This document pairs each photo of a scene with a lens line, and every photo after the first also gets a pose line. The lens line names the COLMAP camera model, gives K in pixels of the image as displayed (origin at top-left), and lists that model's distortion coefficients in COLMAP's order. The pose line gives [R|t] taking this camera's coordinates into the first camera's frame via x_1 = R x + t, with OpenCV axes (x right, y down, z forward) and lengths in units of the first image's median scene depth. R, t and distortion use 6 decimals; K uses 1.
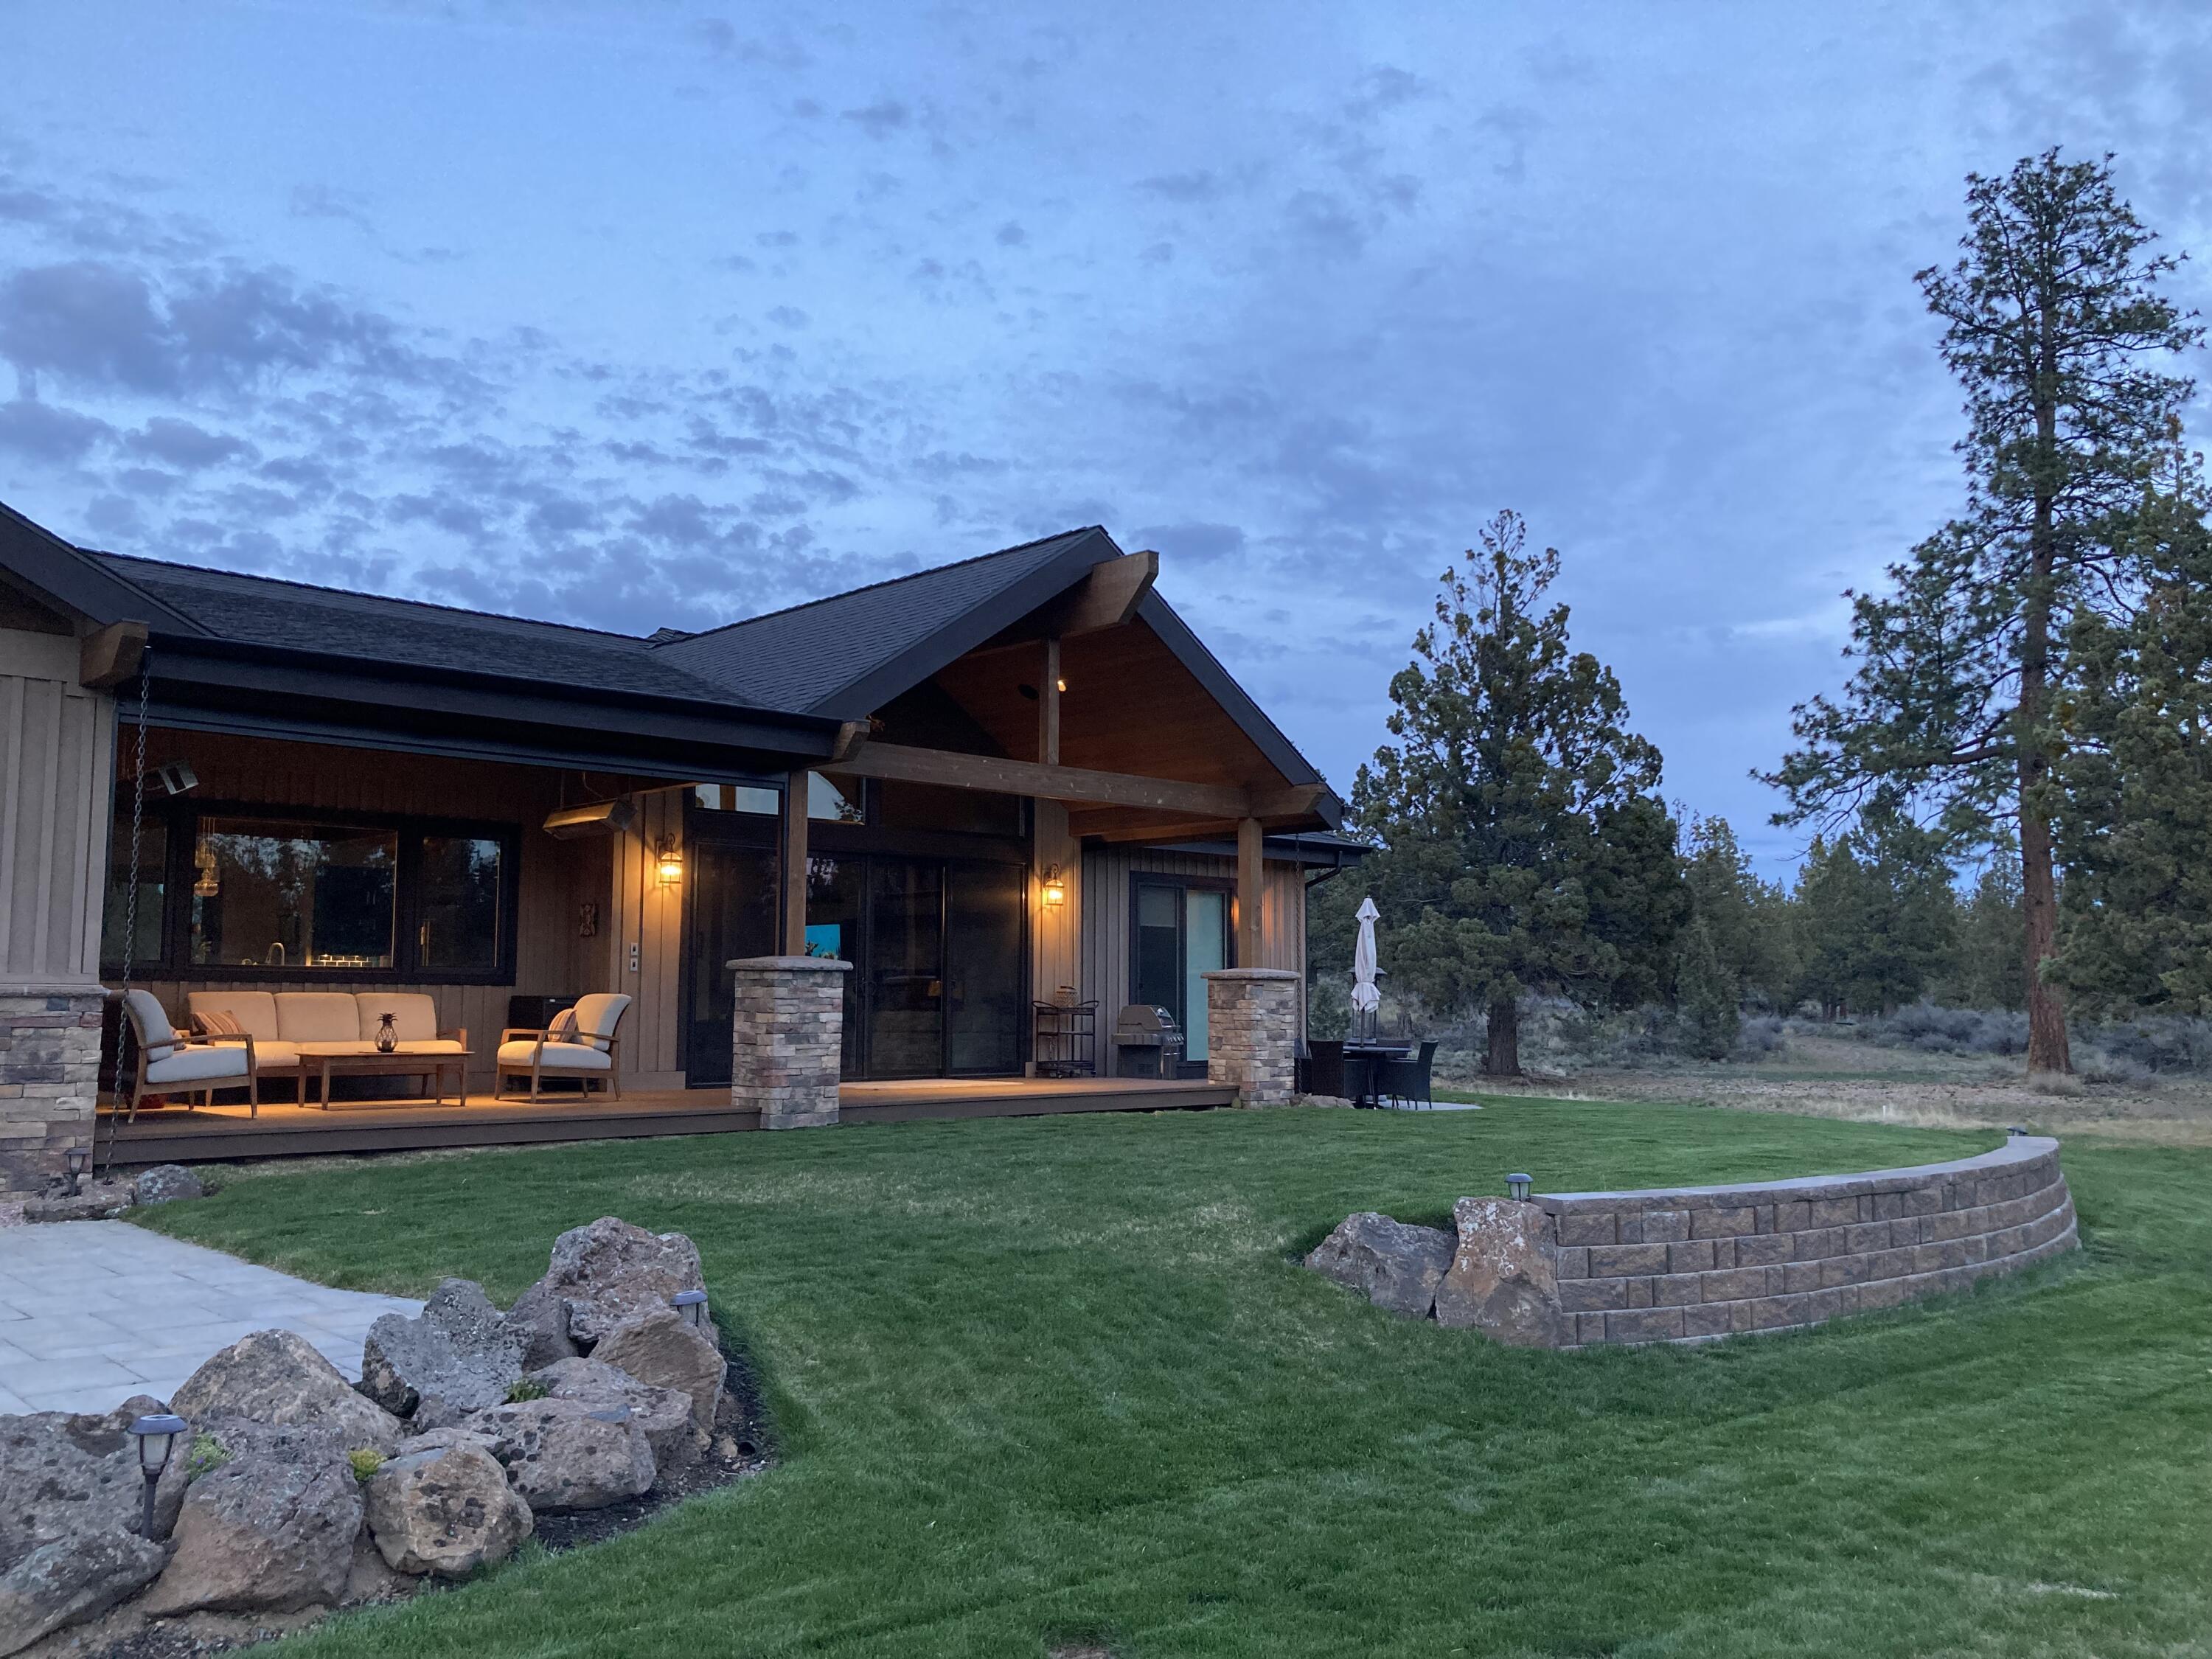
lens RADIAL K [[1813.4, 0, 1124.2], [0, 1813.4, 840.6], [0, 0, 1]] dist [0.056214, -0.055410]
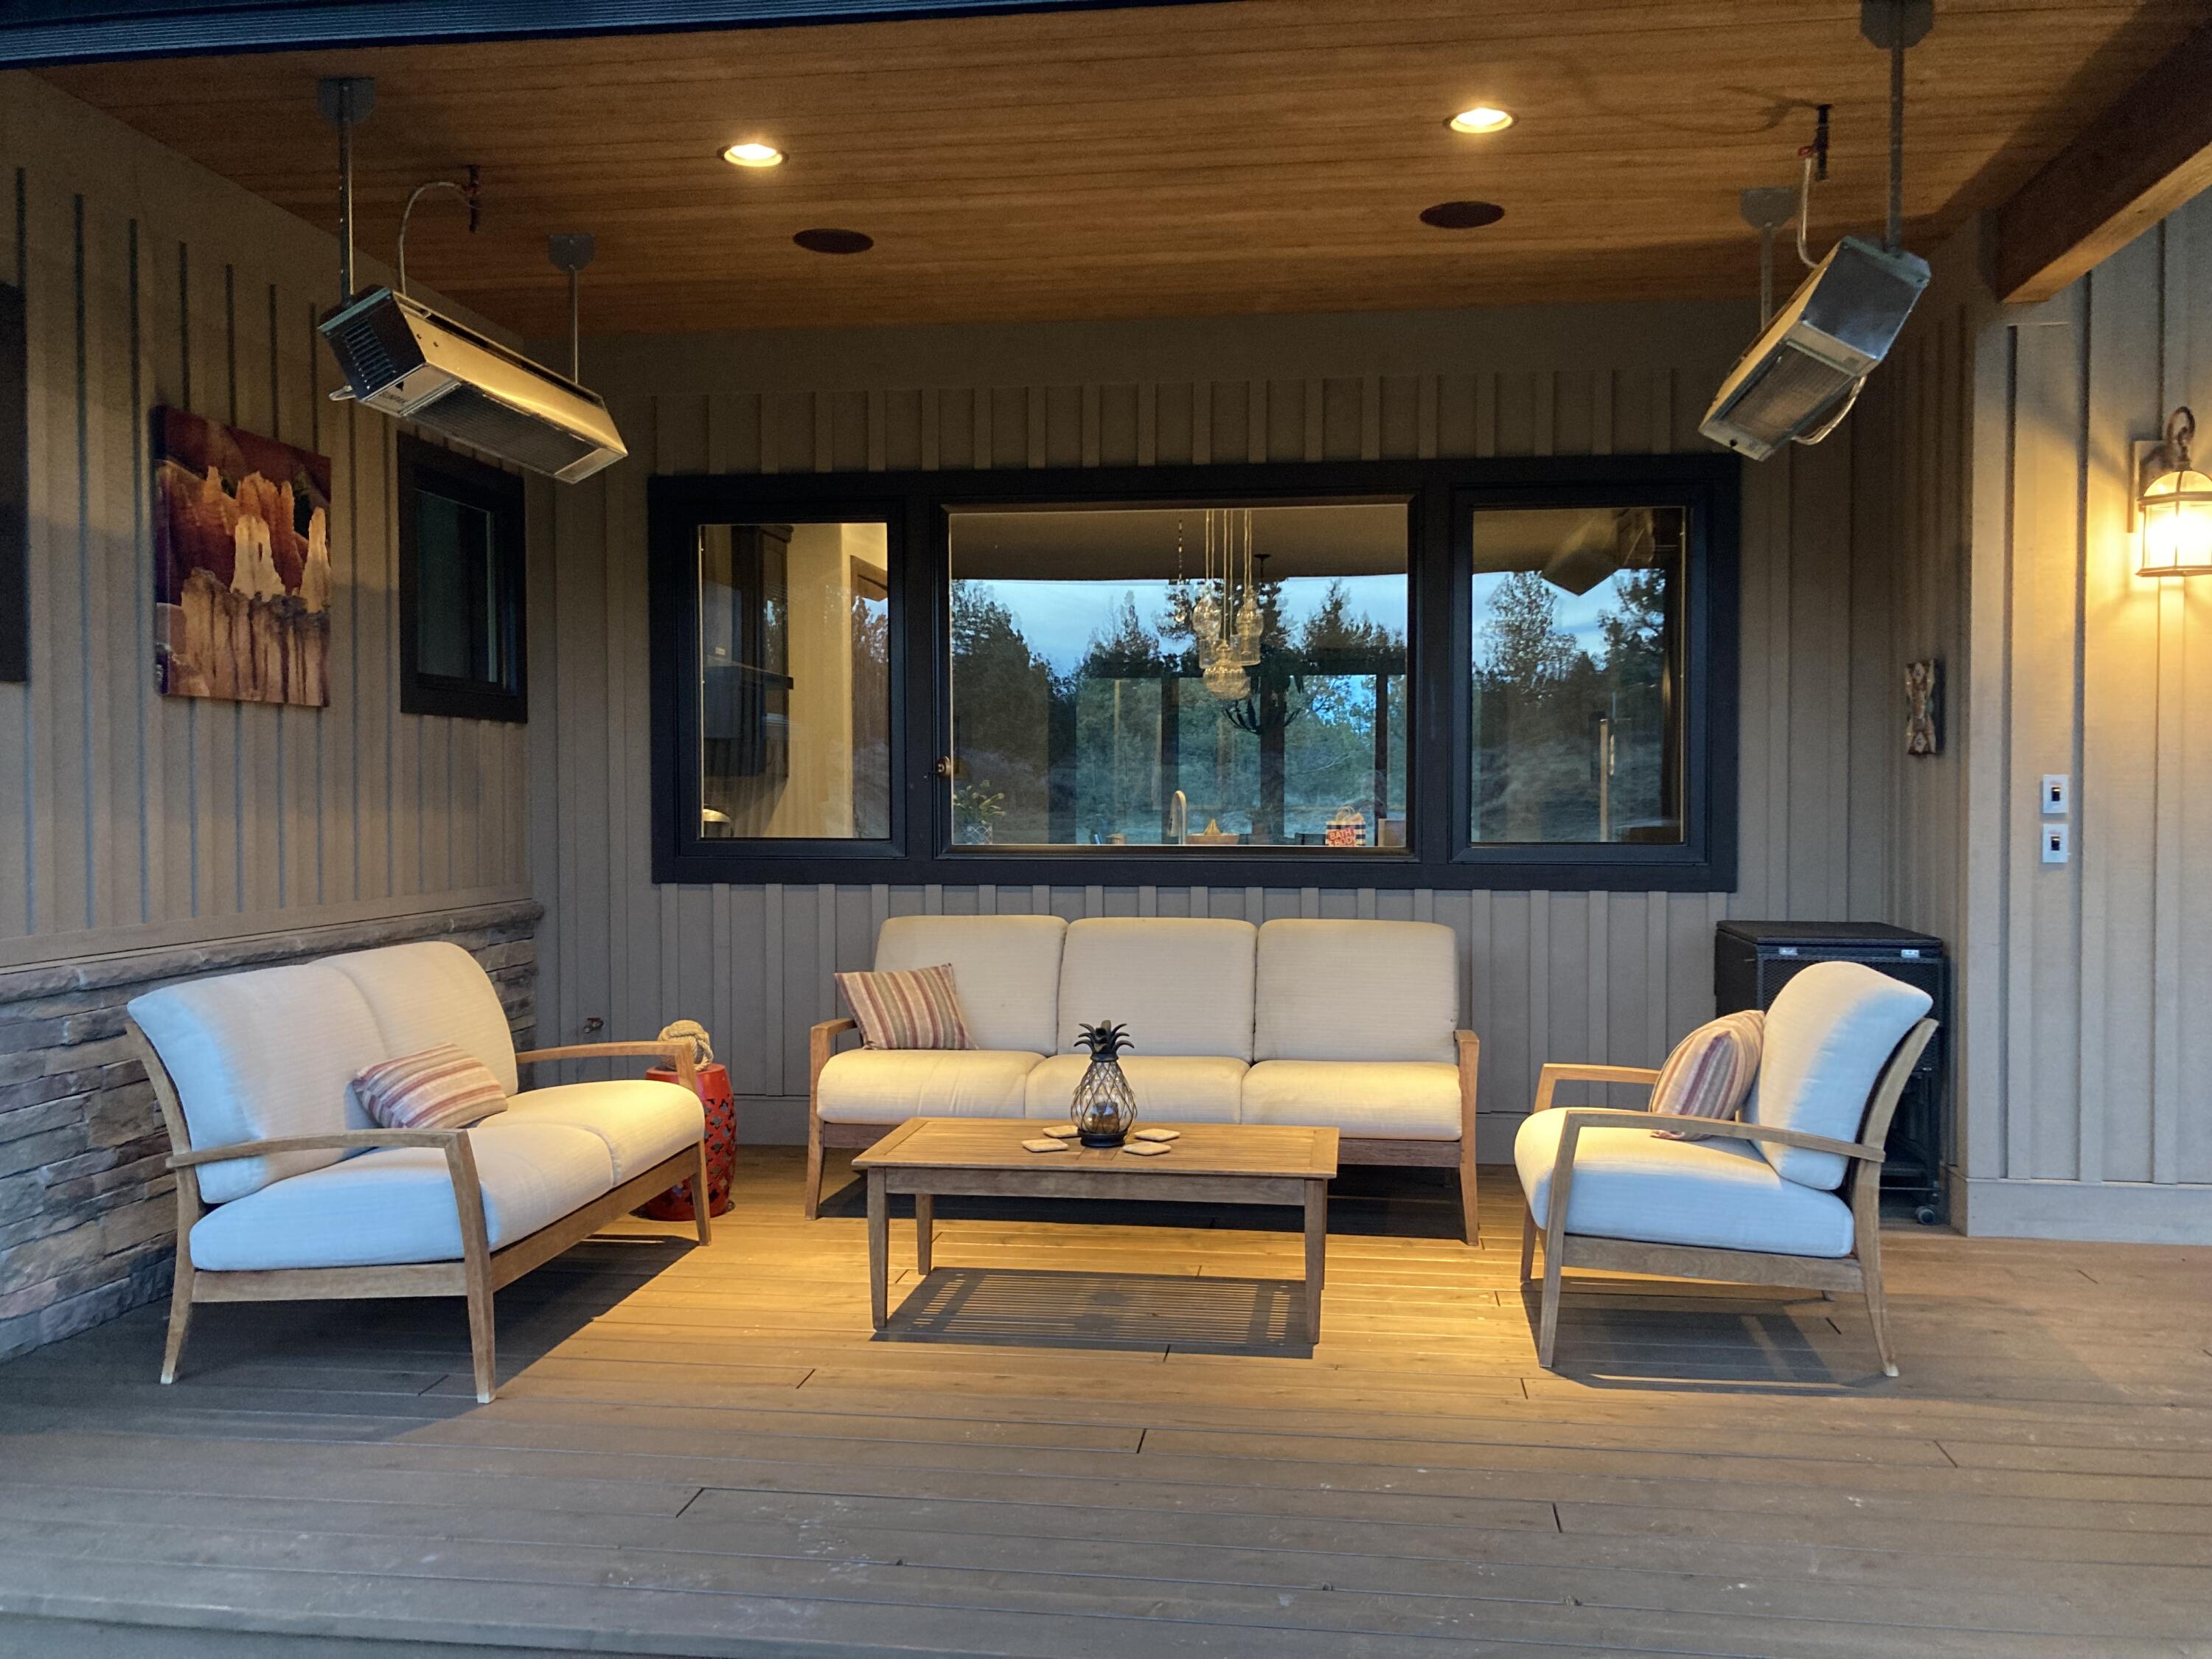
lens RADIAL K [[1810.8, 0, 1108.2], [0, 1810.8, 824.4], [0, 0, 1]] dist [0.066159, -0.089060]
pose [[0.616260, 0.014572, -0.787408, -0.167880], [0.075117, 0.994183, 0.077188, 0.038313], [0.783952, -0.106716, 0.611581, 0.931473]]
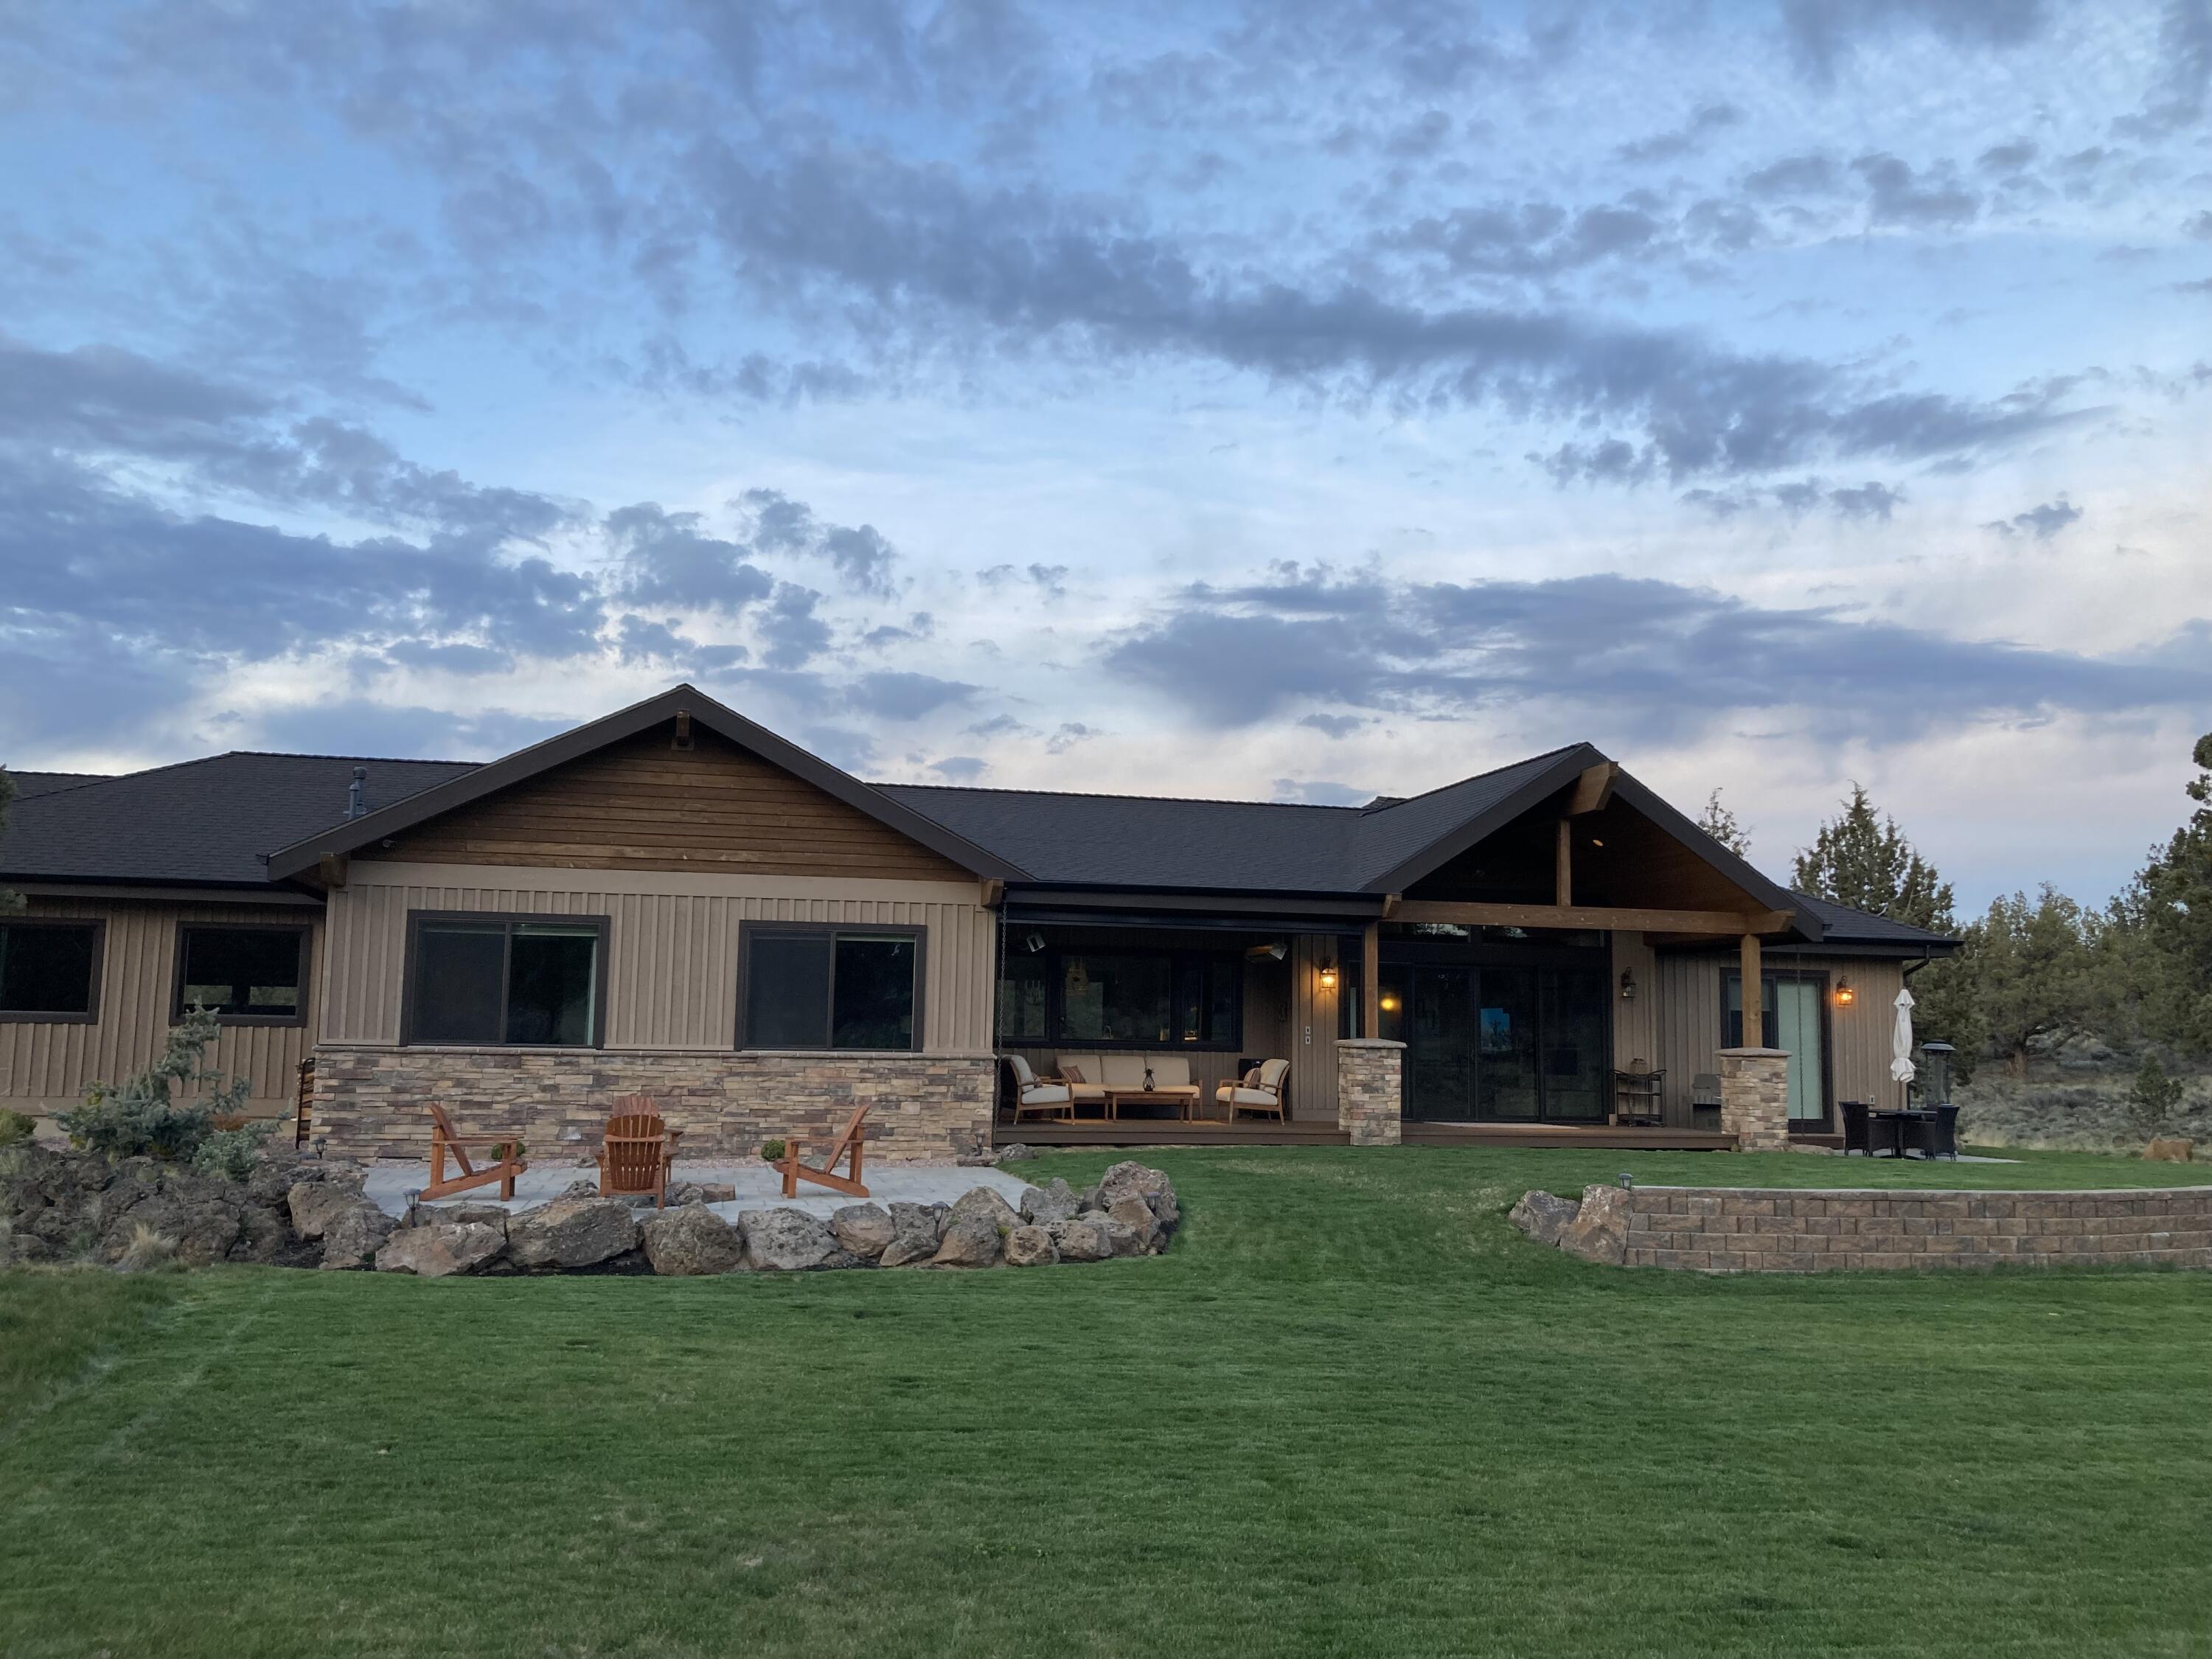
lens RADIAL K [[1813.4, 0, 1099.0], [0, 1813.4, 828.7], [0, 0, 1]] dist [0.056214, -0.055410]
pose [[0.860461, -0.050832, -0.506975, 0.518702], [0.032643, 0.998467, -0.044710, -0.068907], [0.508470, 0.021922, 0.860801, -0.608028]]
